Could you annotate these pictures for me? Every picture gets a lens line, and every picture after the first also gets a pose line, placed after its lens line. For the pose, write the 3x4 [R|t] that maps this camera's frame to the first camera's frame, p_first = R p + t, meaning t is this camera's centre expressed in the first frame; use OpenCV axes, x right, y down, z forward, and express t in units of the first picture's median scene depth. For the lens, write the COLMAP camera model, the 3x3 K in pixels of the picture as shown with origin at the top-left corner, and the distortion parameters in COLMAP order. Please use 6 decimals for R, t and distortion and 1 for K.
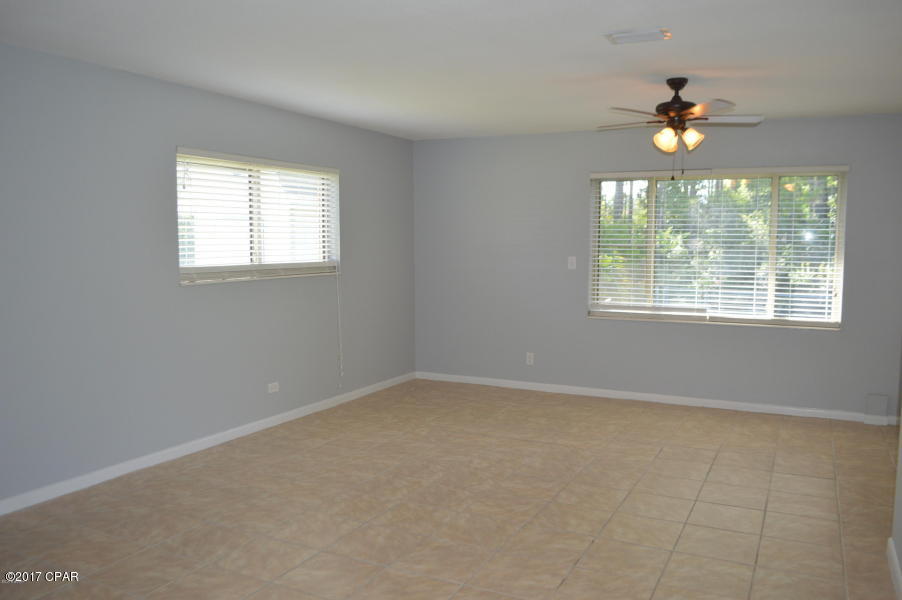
lens RADIAL K [[718.3, 0, 451.0], [0, 718.3, 300.0], [0, 0, 1]] dist [-0.065034, 0.003869]
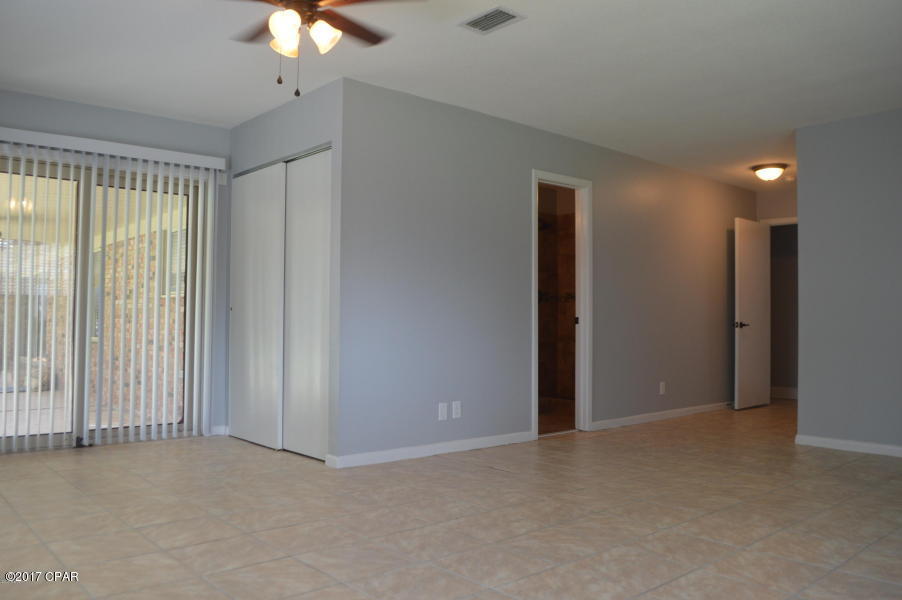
lens RADIAL K [[718.3, 0, 451.0], [0, 718.3, 300.0], [0, 0, 1]] dist [-0.065034, 0.003869]
pose [[-0.929619, -0.004600, 0.368493, -0.051239], [0.014529, 0.998687, 0.049119, -0.015029], [-0.368236, 0.051016, -0.928332, 1.645606]]
